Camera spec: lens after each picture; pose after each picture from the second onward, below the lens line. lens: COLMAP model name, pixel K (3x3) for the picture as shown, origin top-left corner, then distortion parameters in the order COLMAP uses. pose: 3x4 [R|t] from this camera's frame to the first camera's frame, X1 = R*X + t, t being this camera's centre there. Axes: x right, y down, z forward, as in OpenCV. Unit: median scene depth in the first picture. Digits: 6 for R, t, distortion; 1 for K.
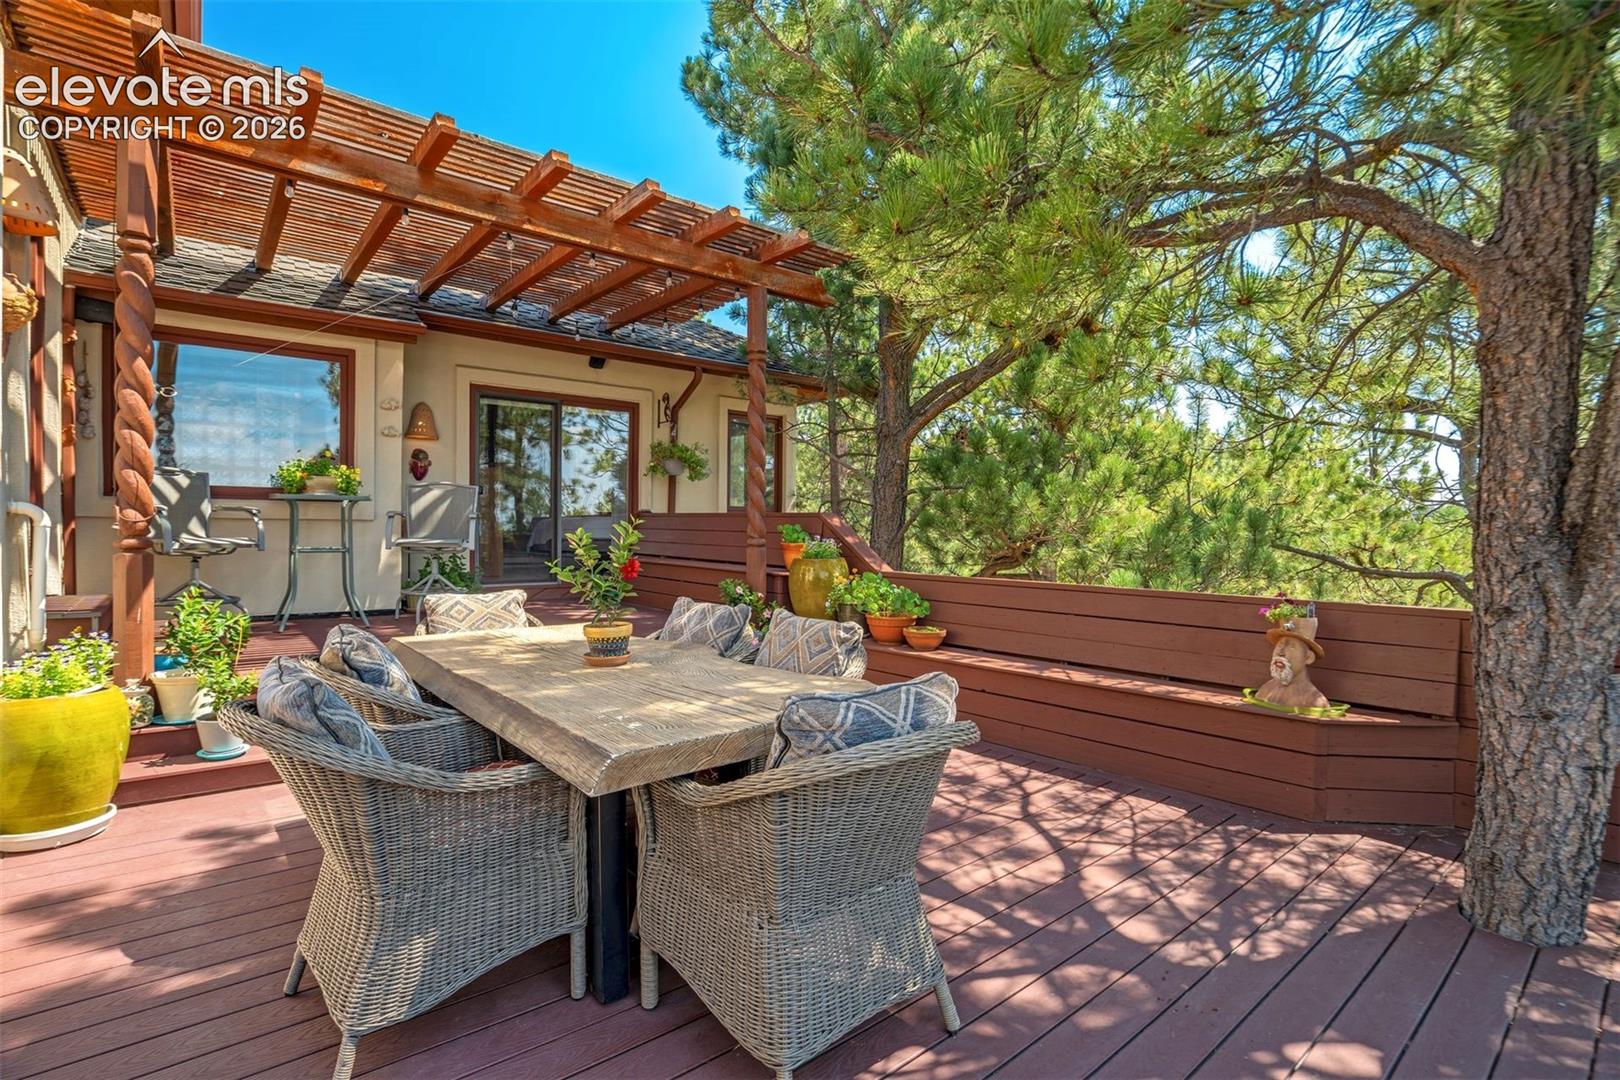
lens RADIAL K [[747.3, 0, 806.0], [0, 747.3, 538.3], [0, 0, 1]] dist [-0.001588, -0.000100]
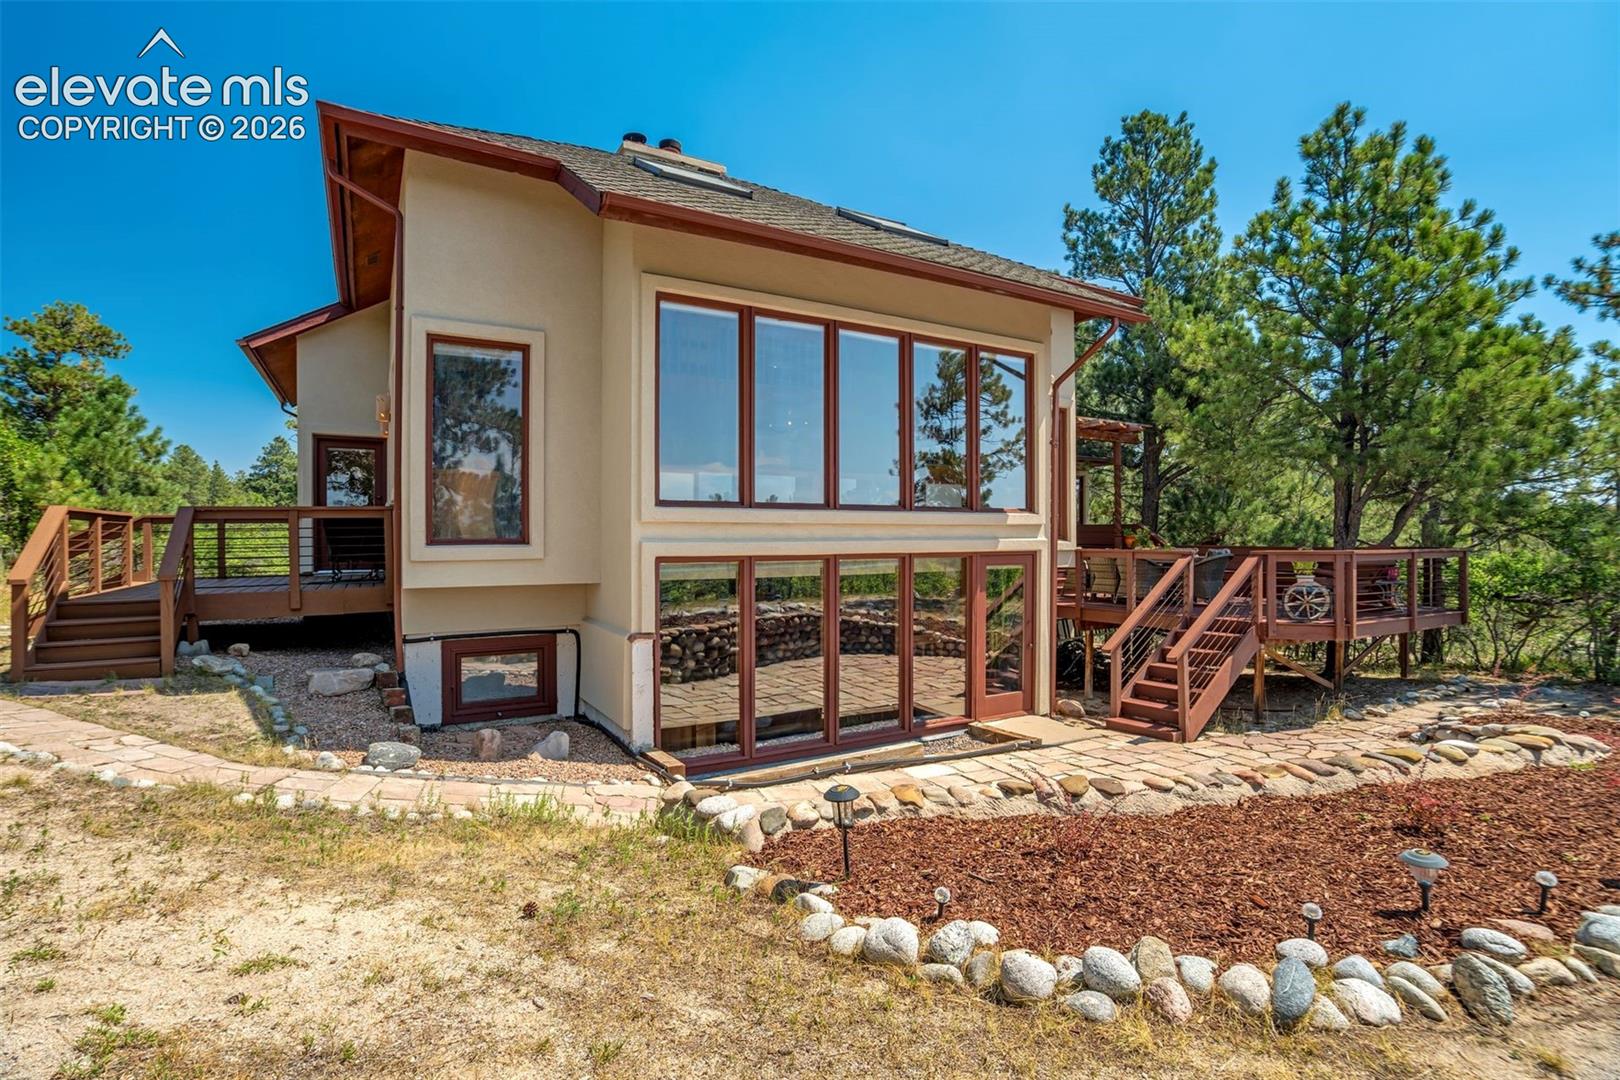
lens RADIAL K [[747.3, 0, 815.1], [0, 747.3, 538.5], [0, 0, 1]] dist [-0.001588, -0.000100]
pose [[0.986644, -0.010211, -0.162572, -0.627802], [0.009153, 0.999932, -0.007253, 0.022609], [0.162635, 0.005668, 0.986670, -1.661243]]
